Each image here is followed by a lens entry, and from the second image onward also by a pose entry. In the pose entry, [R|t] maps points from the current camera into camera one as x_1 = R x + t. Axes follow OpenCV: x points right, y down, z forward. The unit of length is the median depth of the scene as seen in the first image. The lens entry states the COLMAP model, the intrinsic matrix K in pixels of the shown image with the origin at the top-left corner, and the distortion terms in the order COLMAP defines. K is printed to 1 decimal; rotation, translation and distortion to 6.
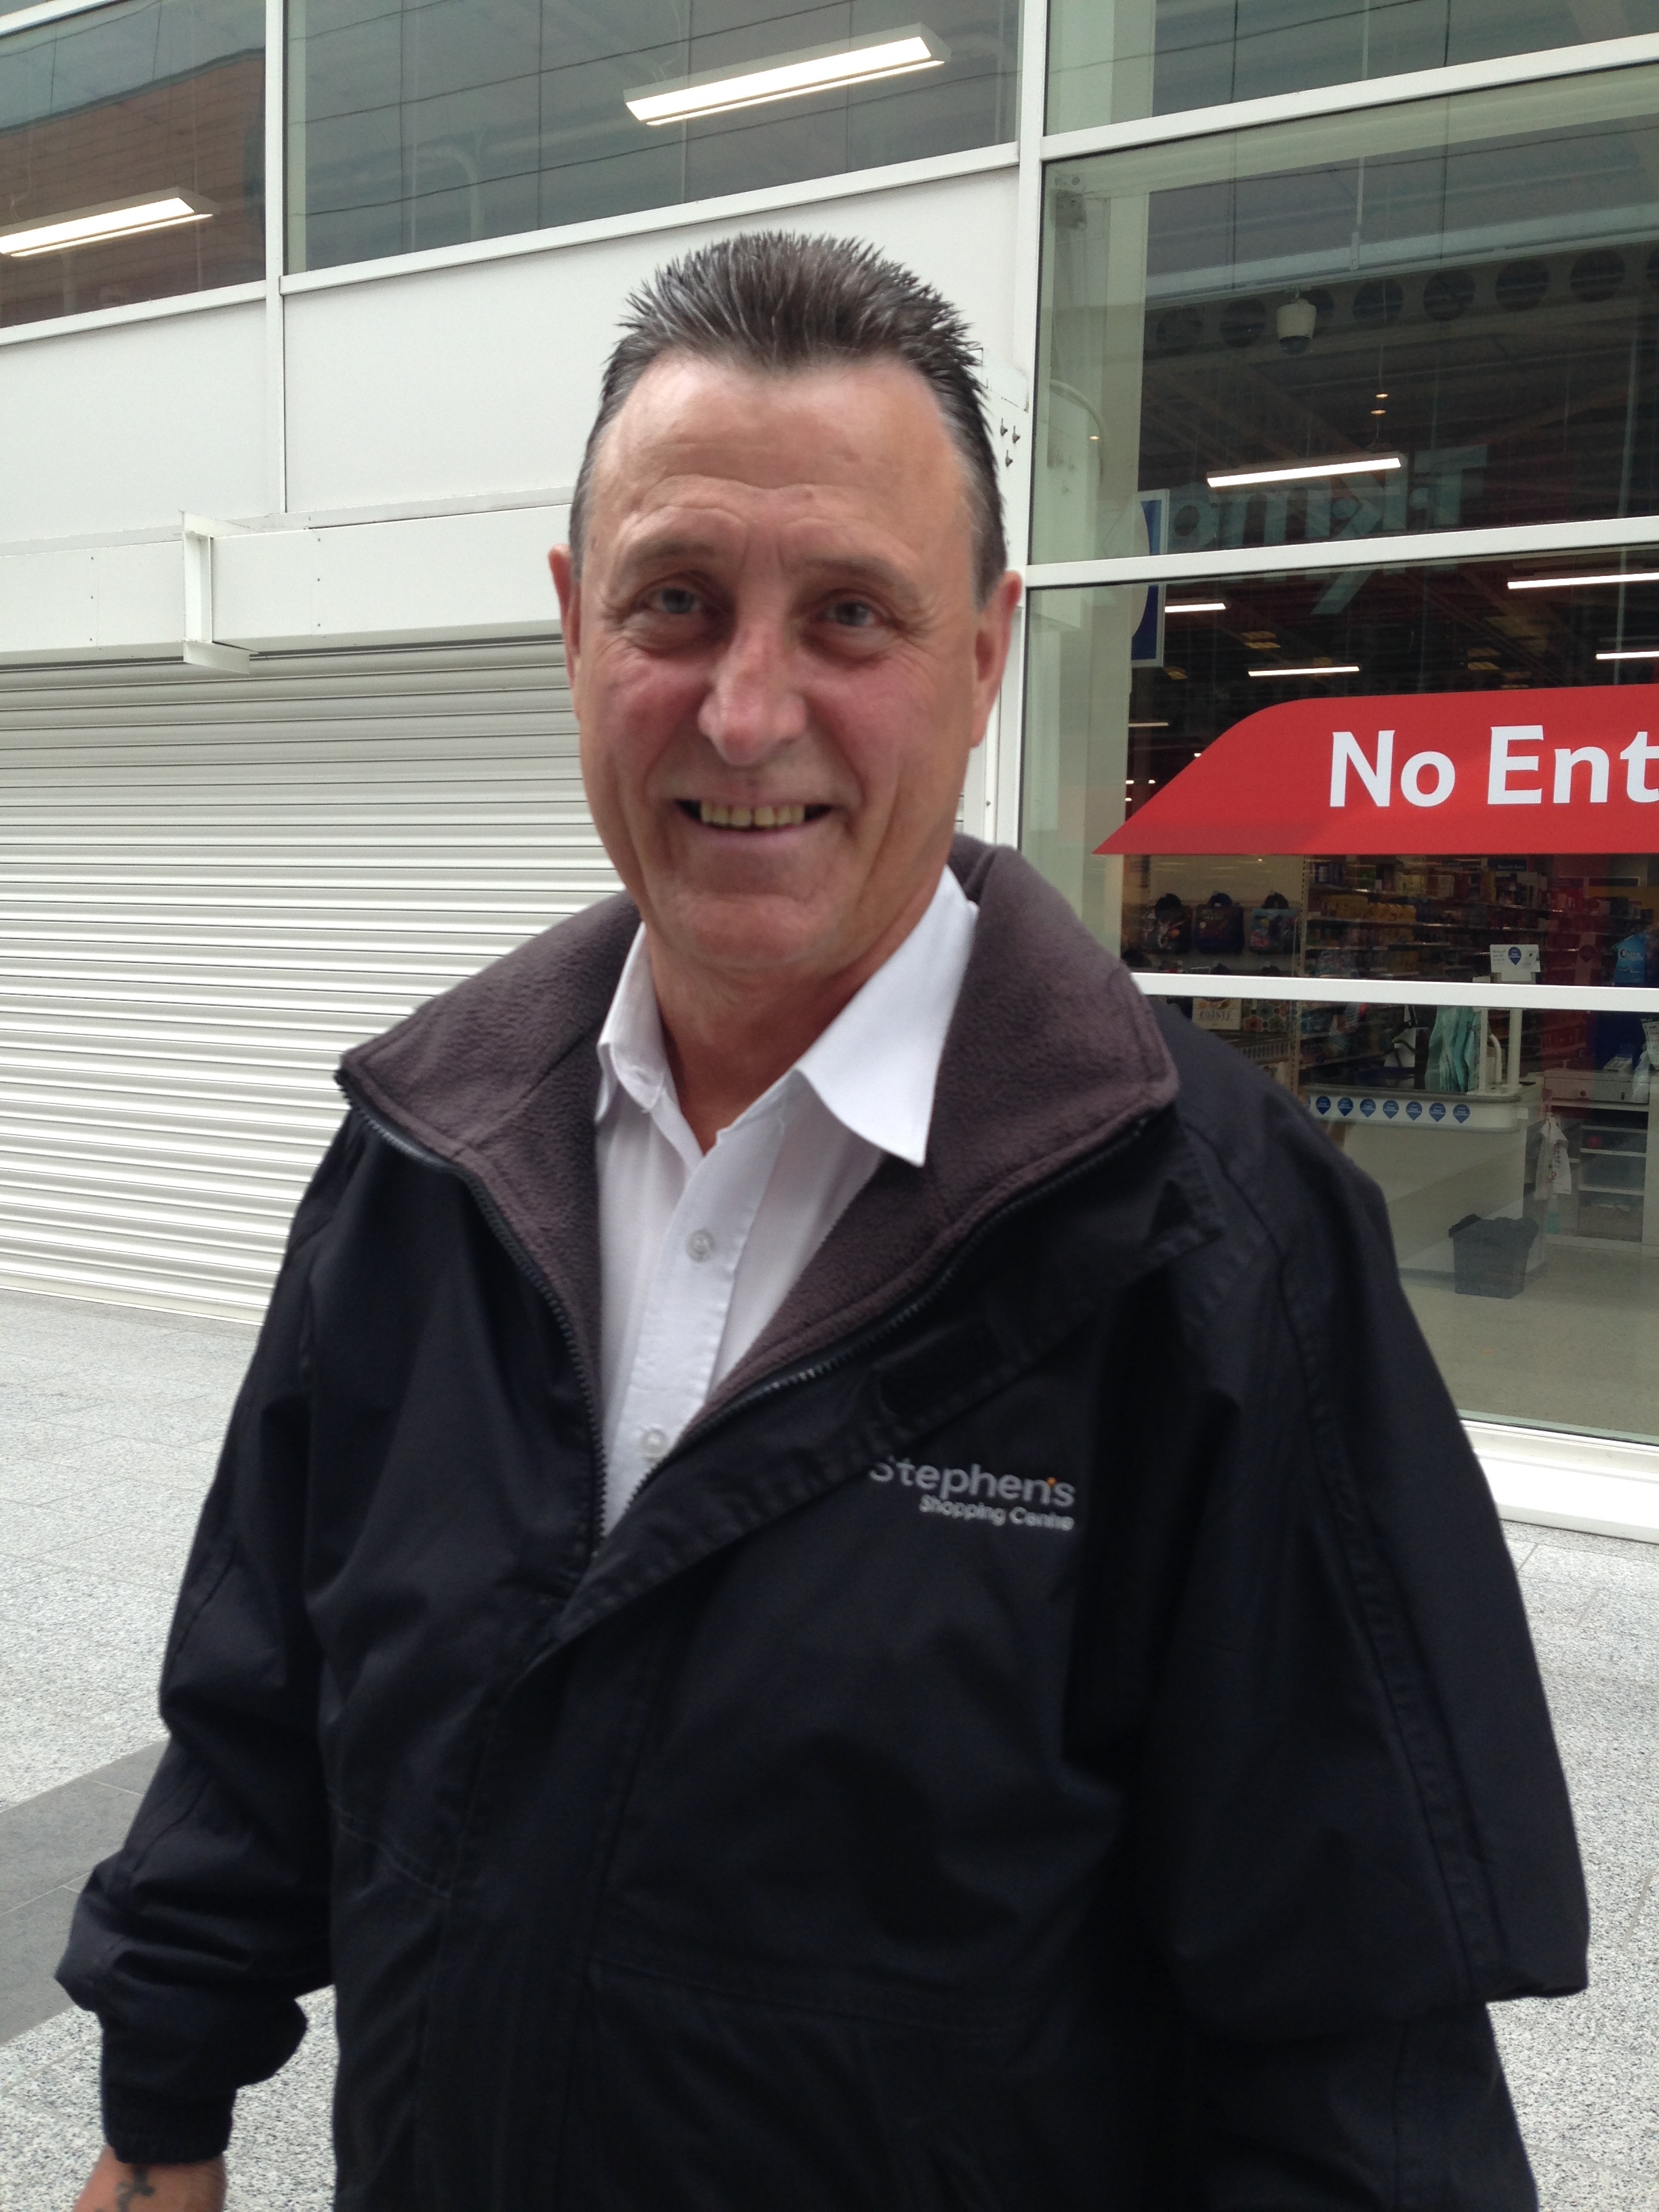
lens RADIAL K [[2066.9, 0, 831.5], [0, 2066.9, 1105.4], [0, 0, 1]] dist [-0.055593, 0.000000]
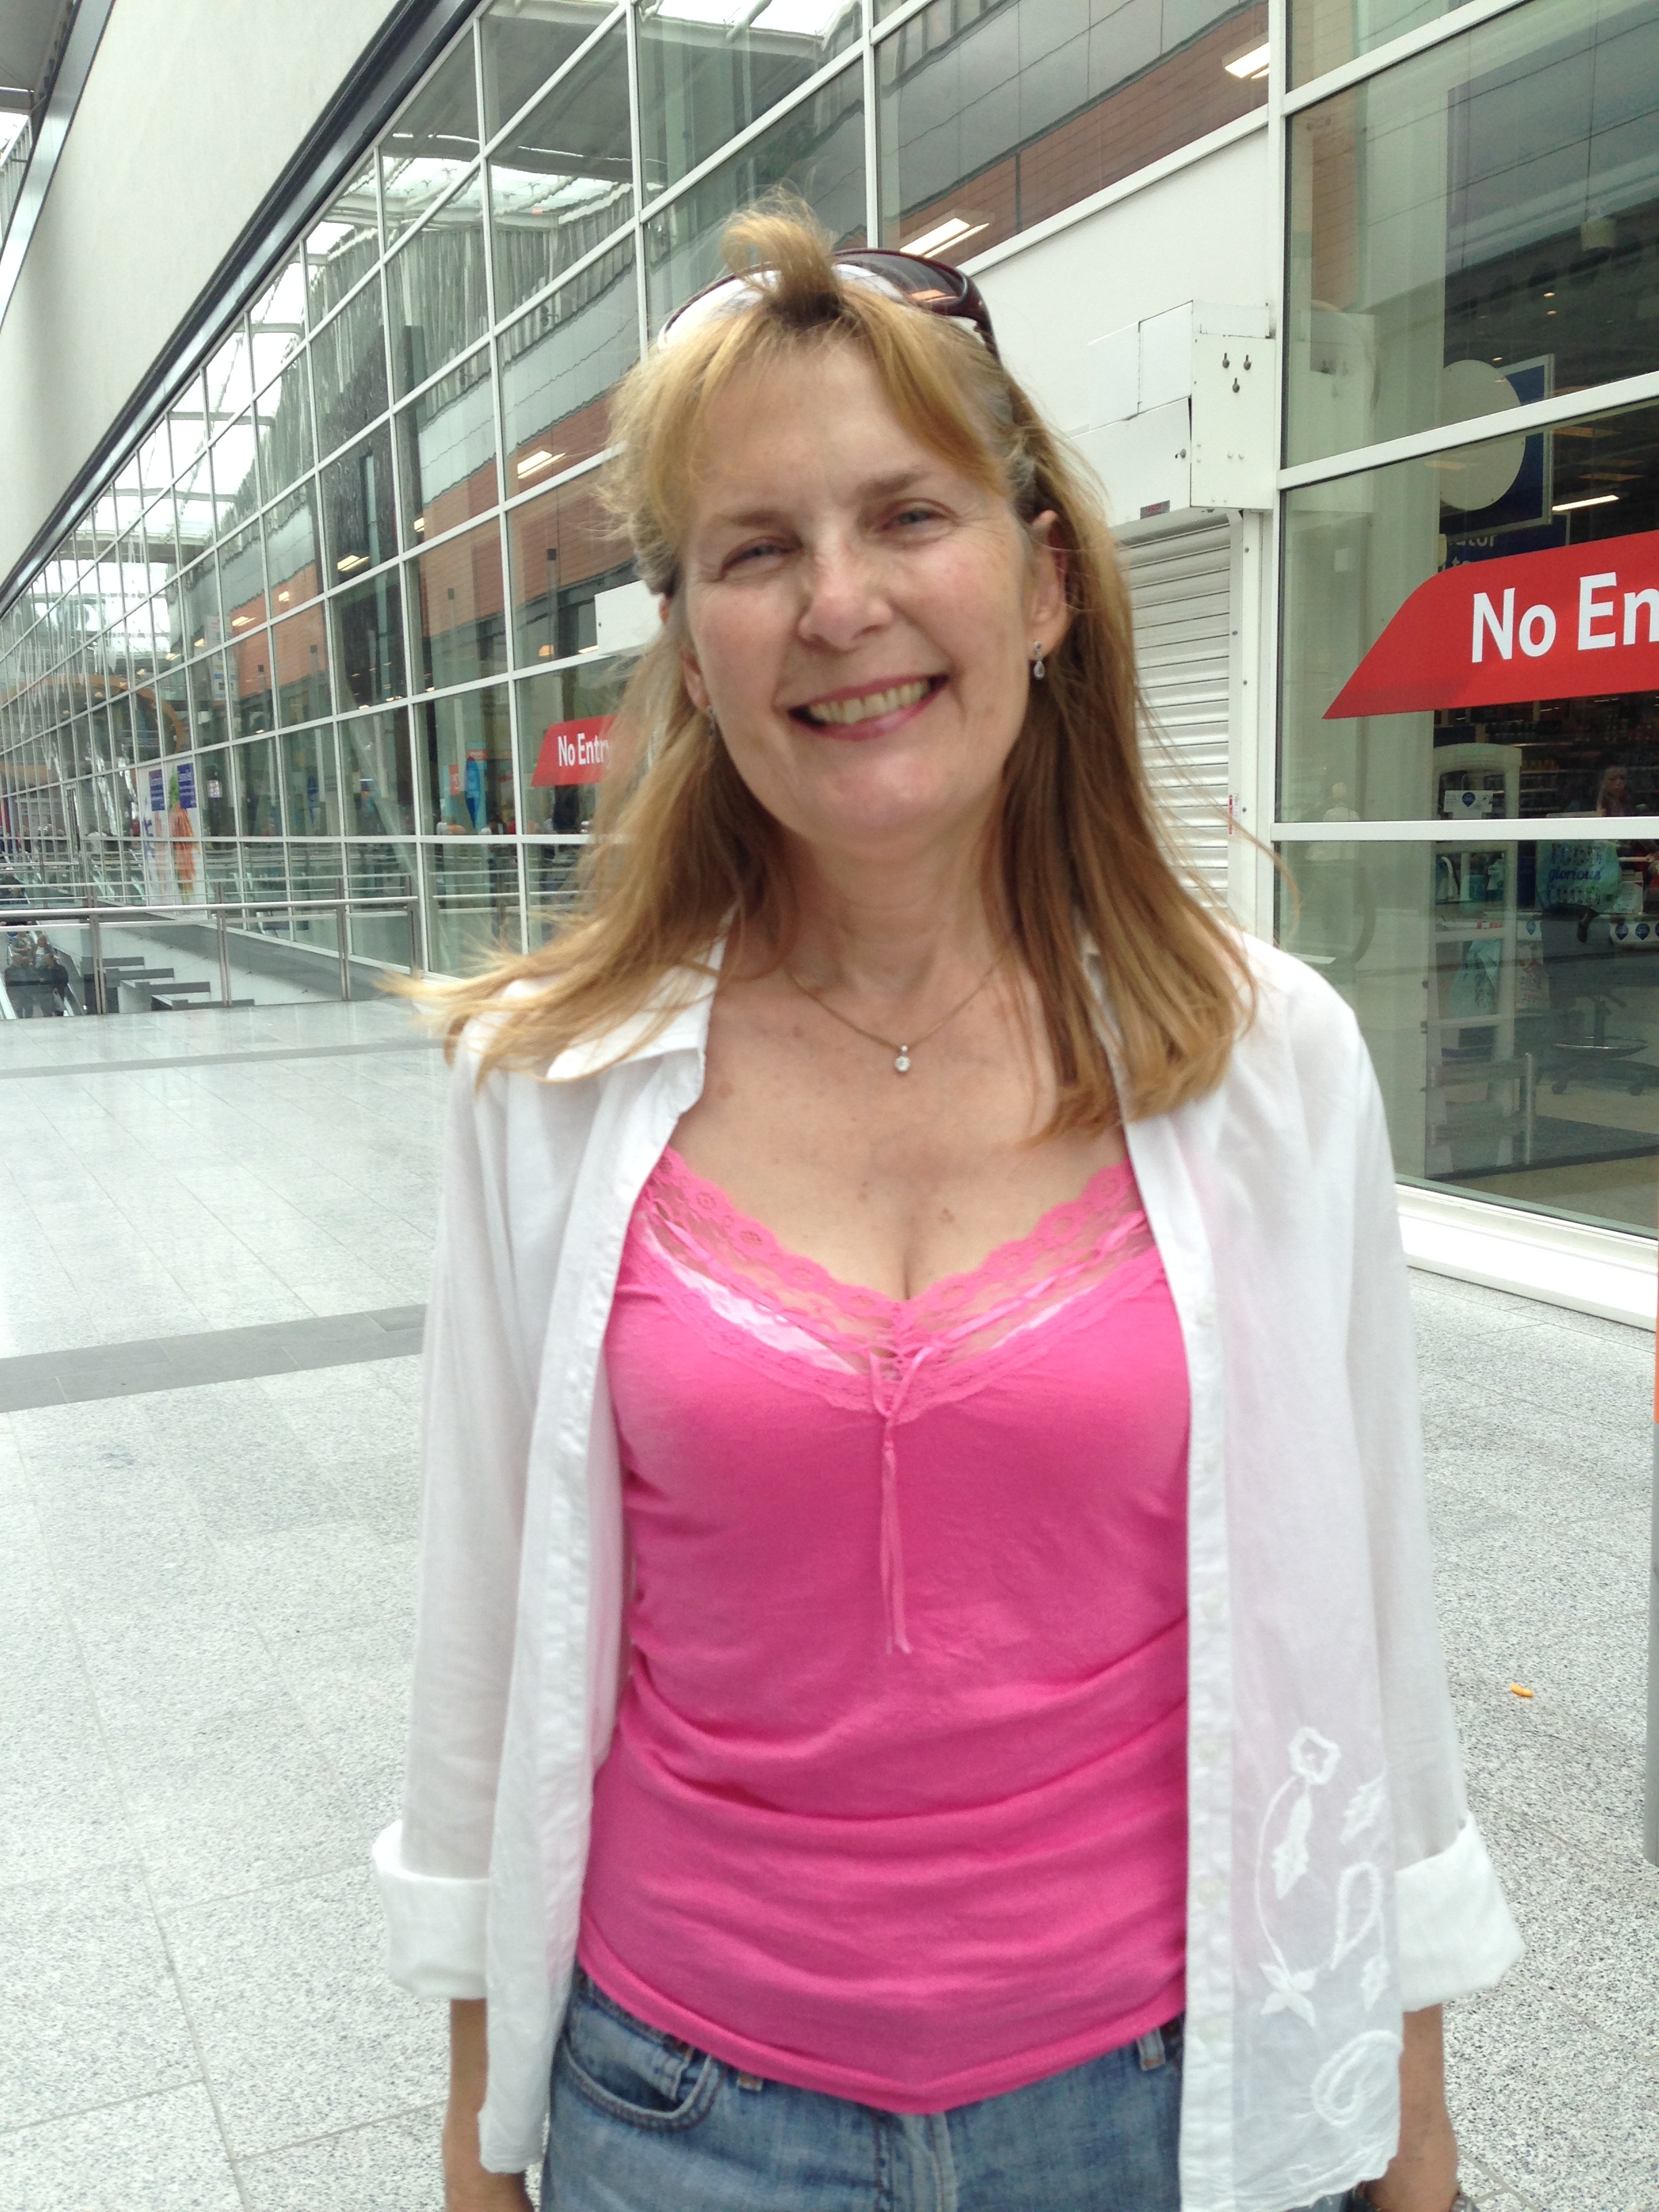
lens RADIAL K [[2066.9, 0, 832.1], [0, 2066.9, 1110.1], [0, 0, 1]] dist [-0.055593, 0.000000]
pose [[0.810782, 0.043511, -0.583728, 0.631807], [-0.008819, 0.998028, 0.062143, 0.031339], [0.585281, -0.045237, 0.809568, -0.113522]]
